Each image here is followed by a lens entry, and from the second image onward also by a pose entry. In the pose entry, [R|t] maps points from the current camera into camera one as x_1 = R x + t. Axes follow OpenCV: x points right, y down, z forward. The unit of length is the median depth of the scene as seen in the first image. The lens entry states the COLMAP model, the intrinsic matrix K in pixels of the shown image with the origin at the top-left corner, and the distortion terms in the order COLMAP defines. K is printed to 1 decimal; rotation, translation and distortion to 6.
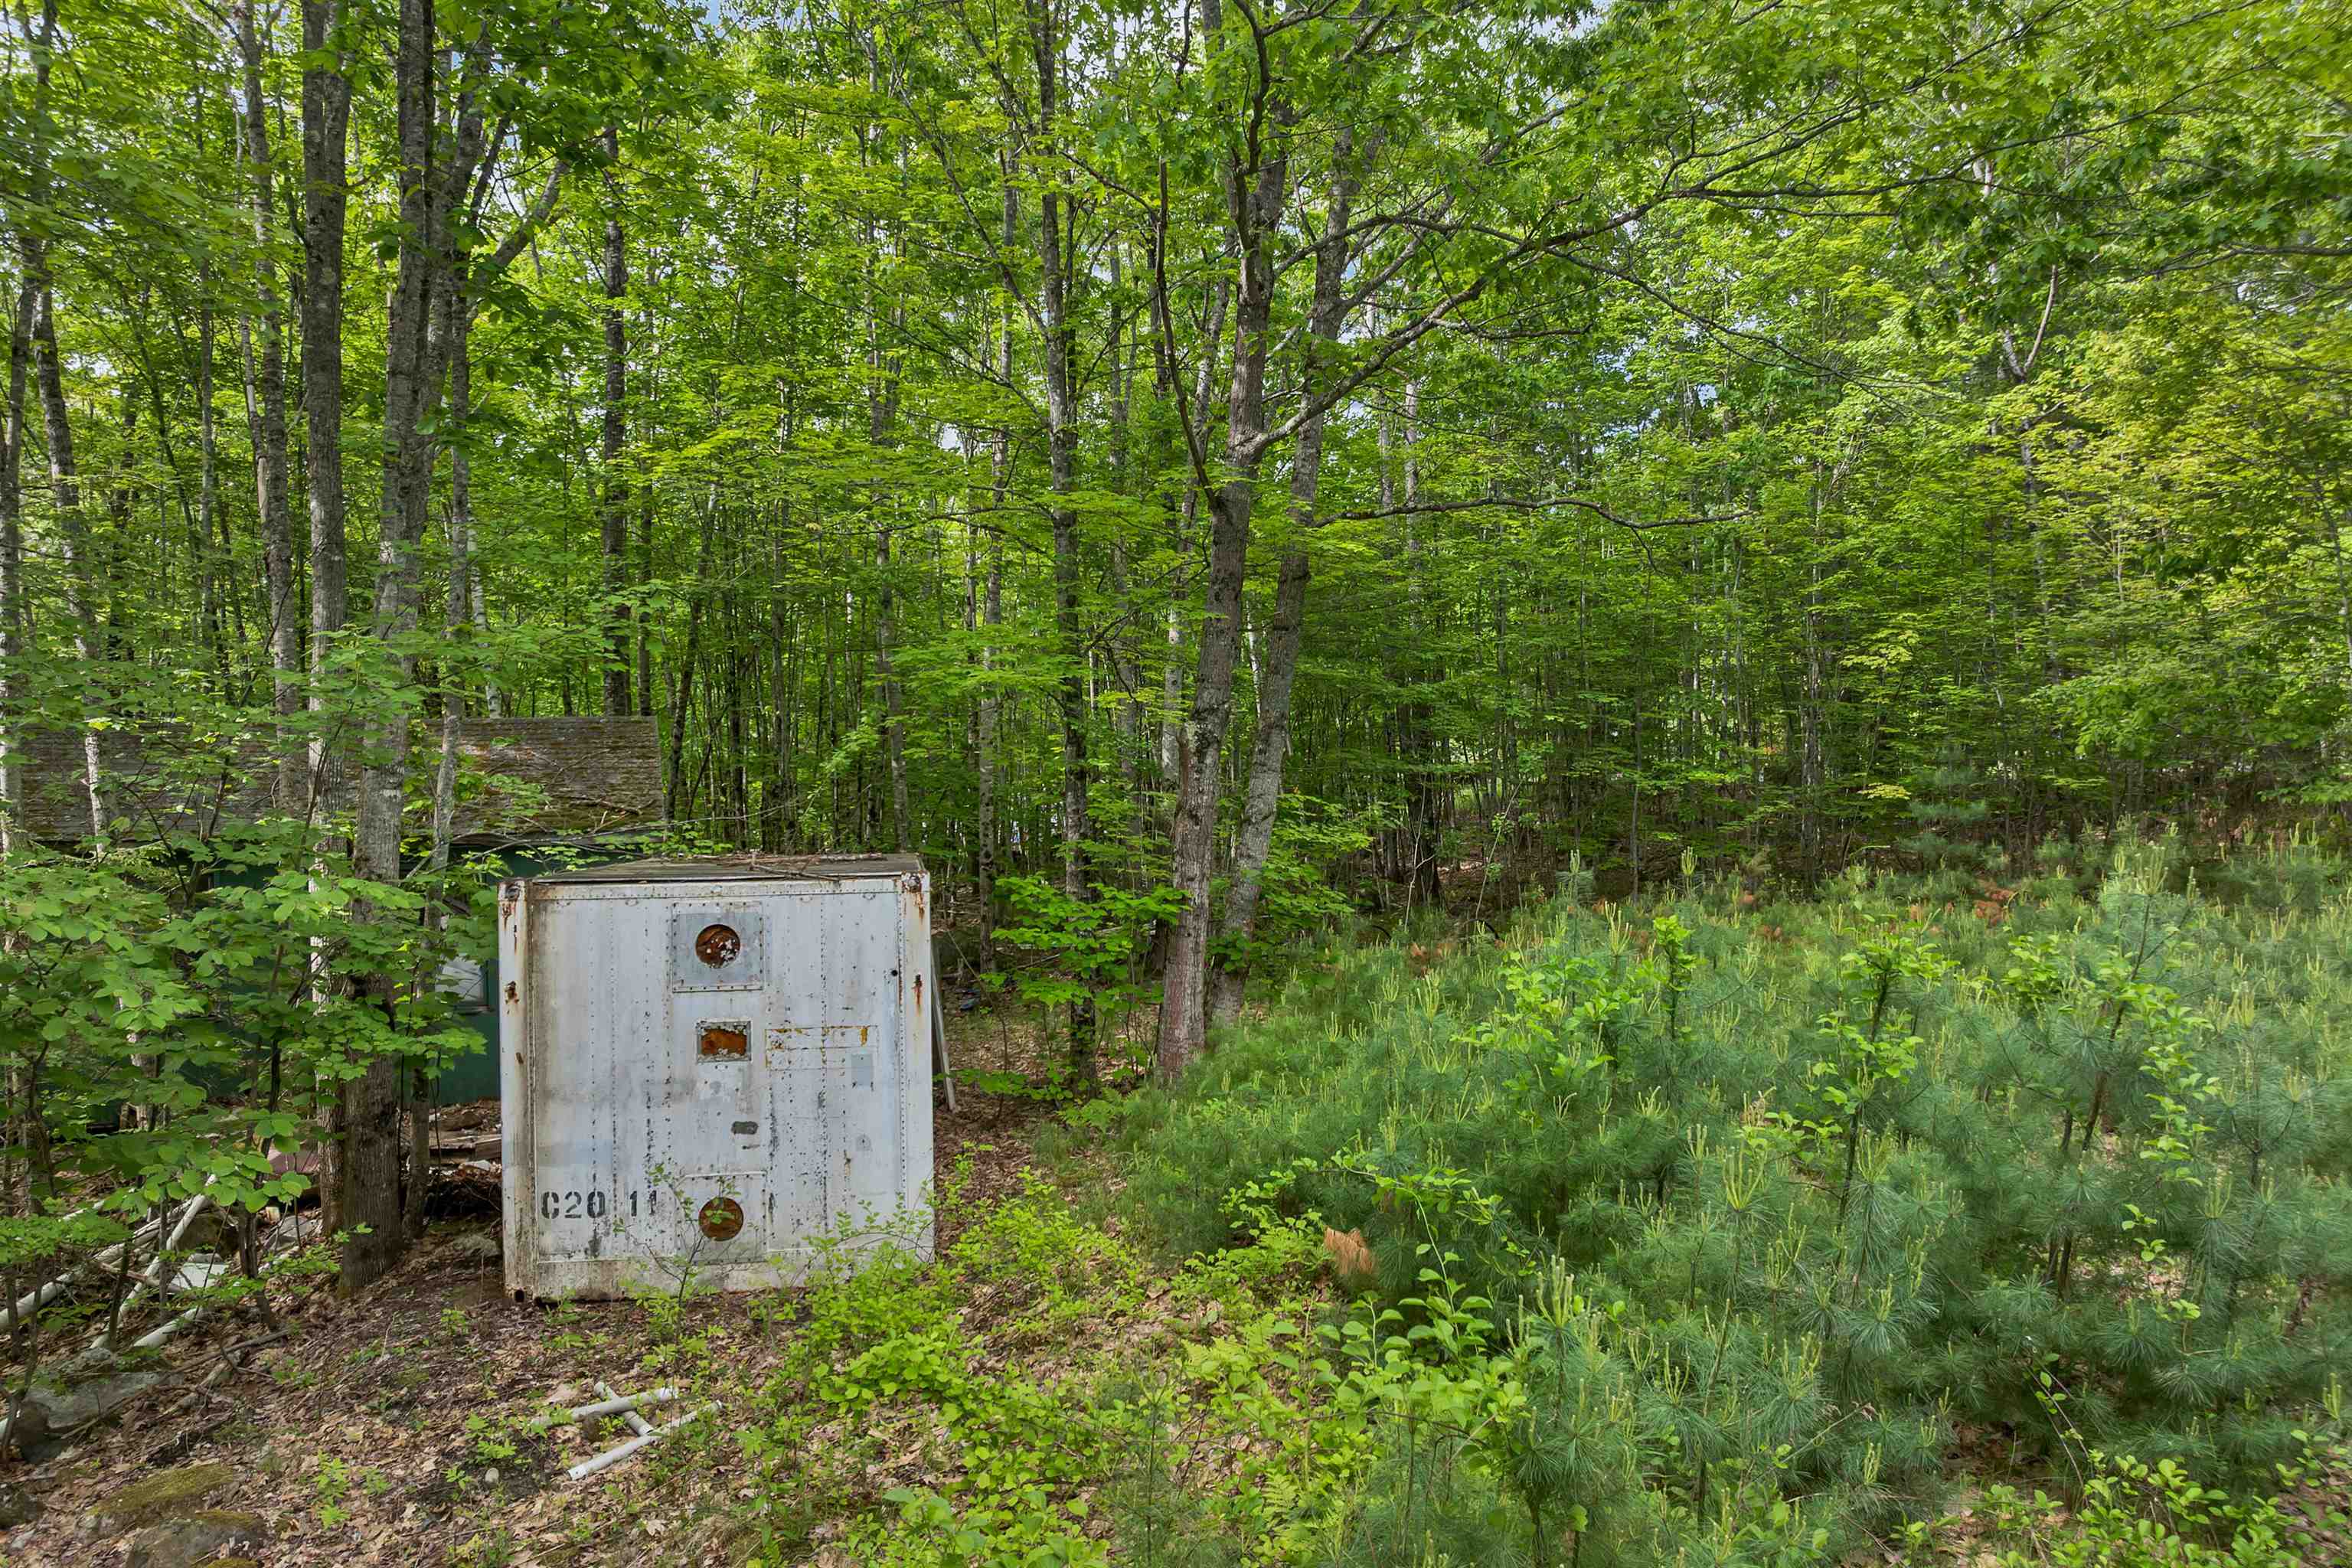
lens RADIAL K [[1694.3, 0, 1177.5], [0, 1694.3, 787.0], [0, 0, 1]] dist [-0.030332, 0.003647]
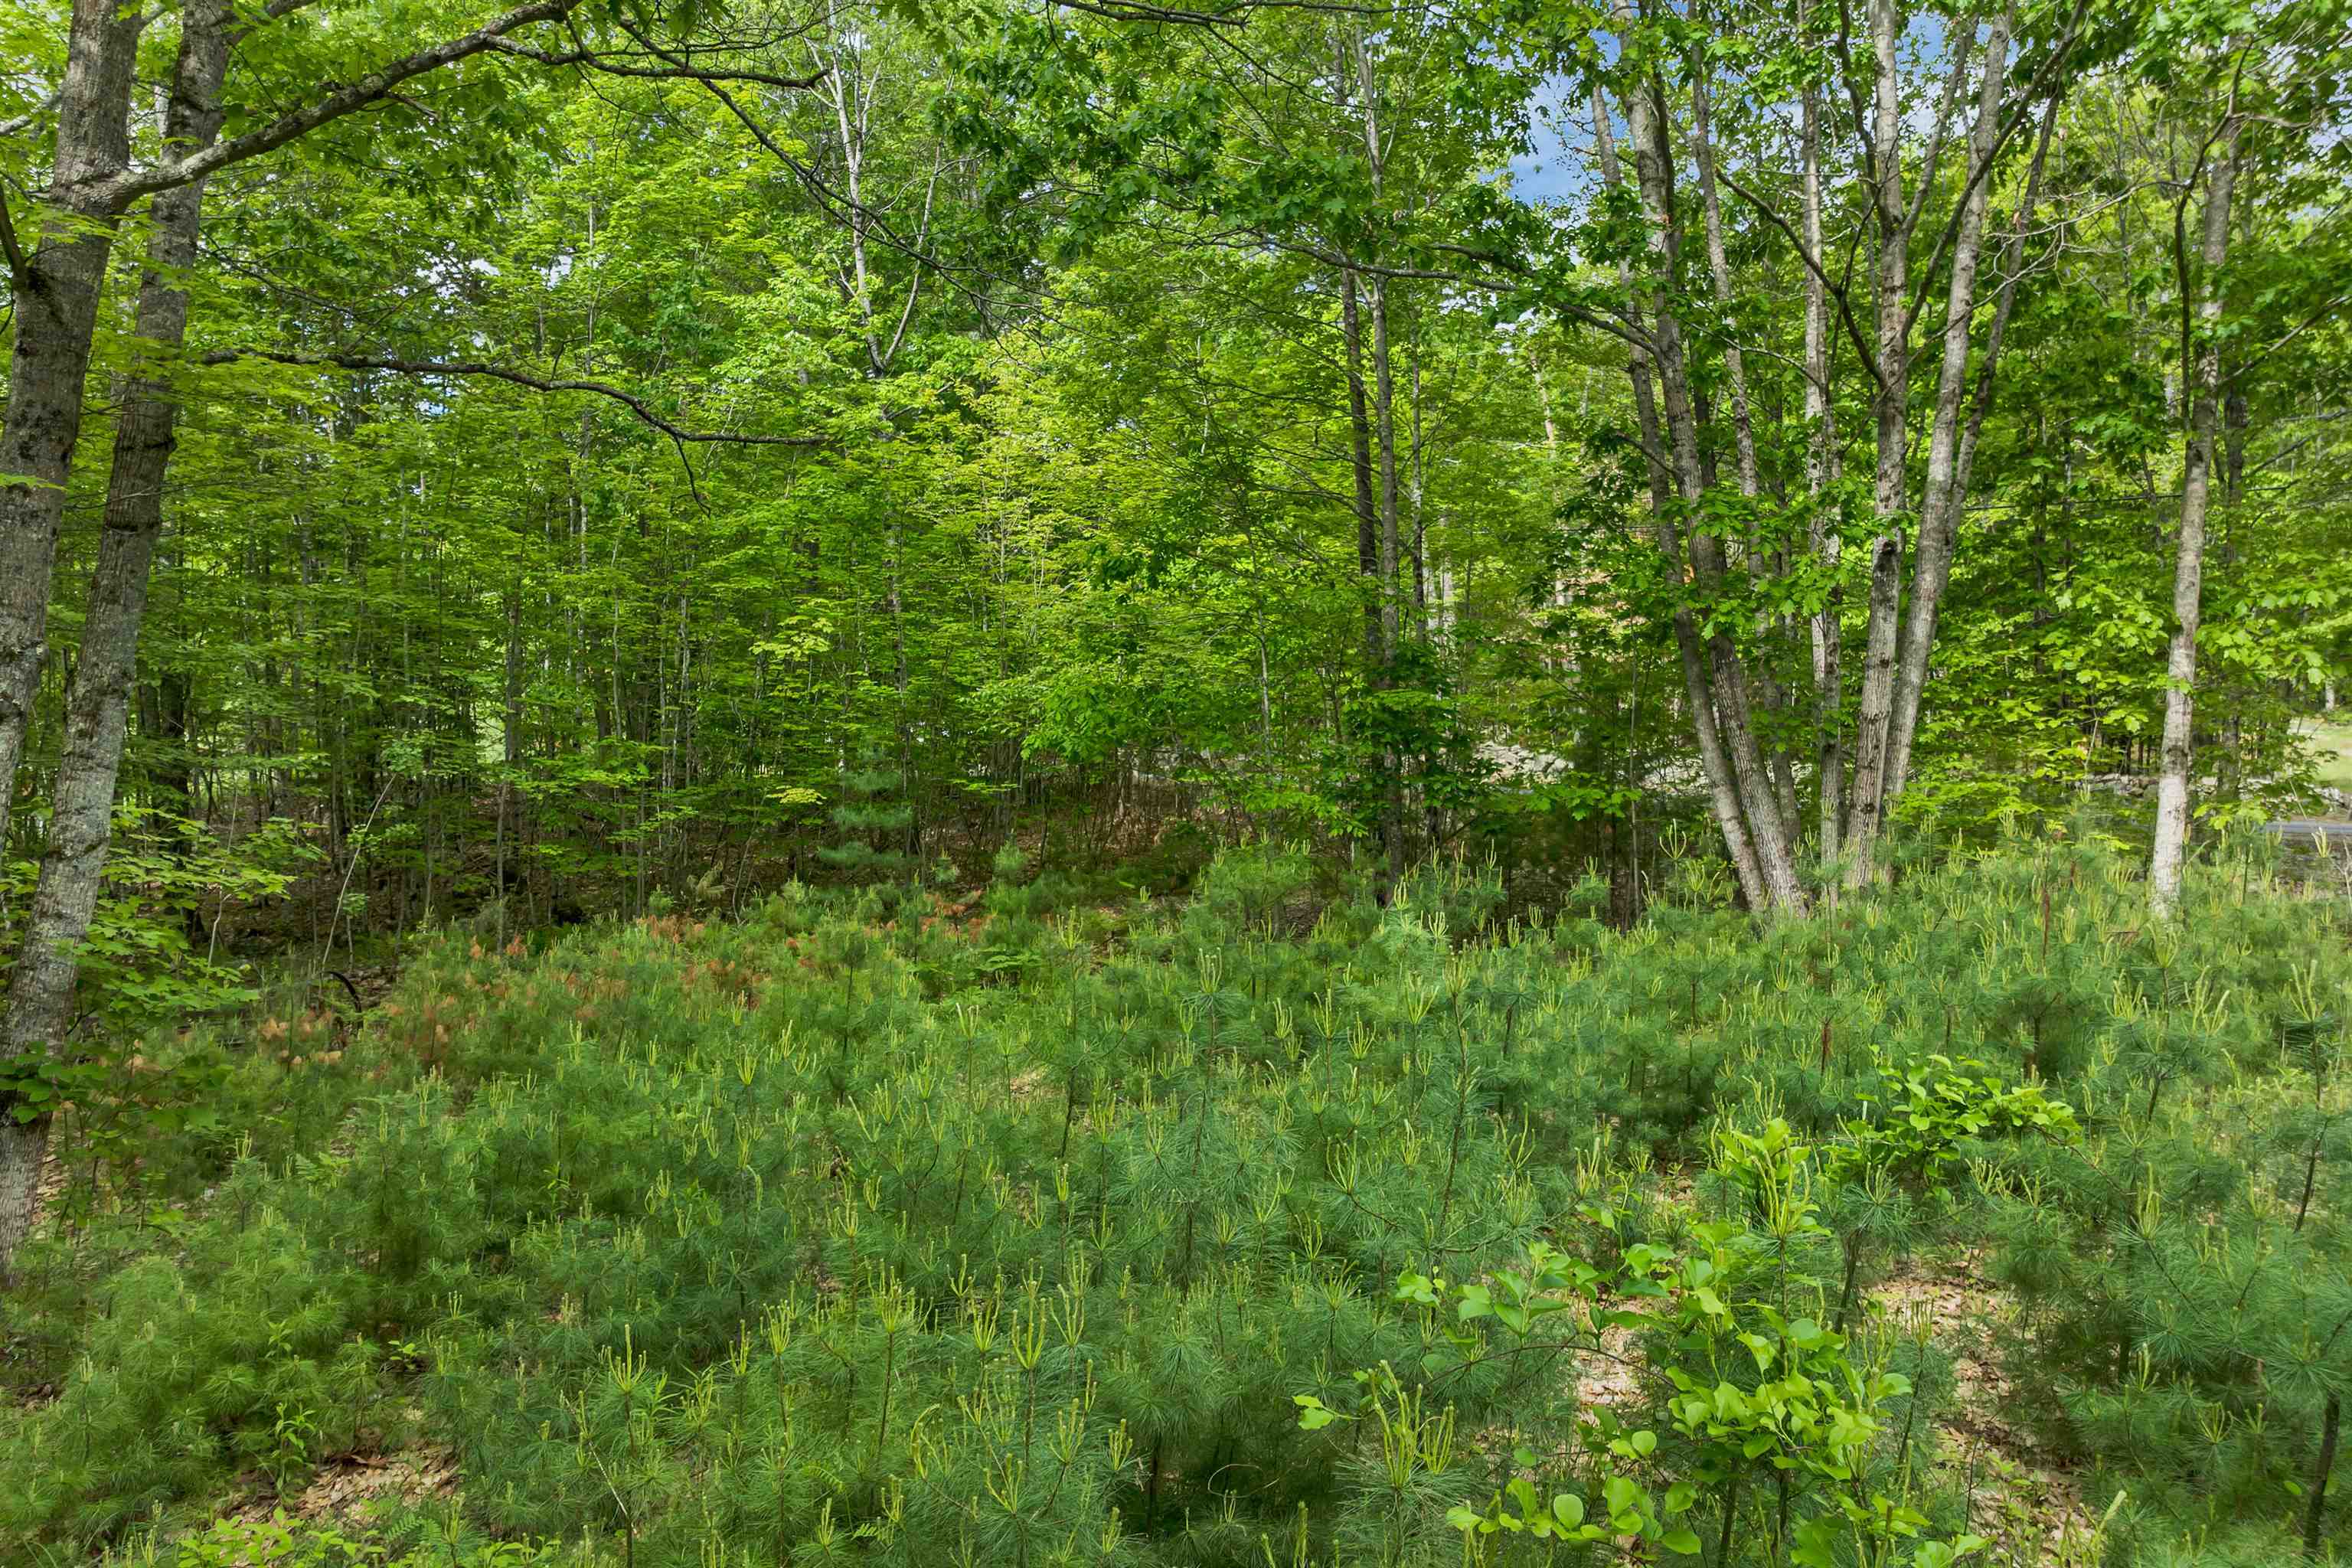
lens RADIAL K [[1694.3, 0, 1172.3], [0, 1694.3, 777.1], [0, 0, 1]] dist [-0.030332, 0.003647]
pose [[0.741318, 0.010382, 0.671074, -0.035465], [-0.008529, 0.999945, -0.006047, -0.003475], [-0.671100, -0.001241, 0.741366, 0.195943]]
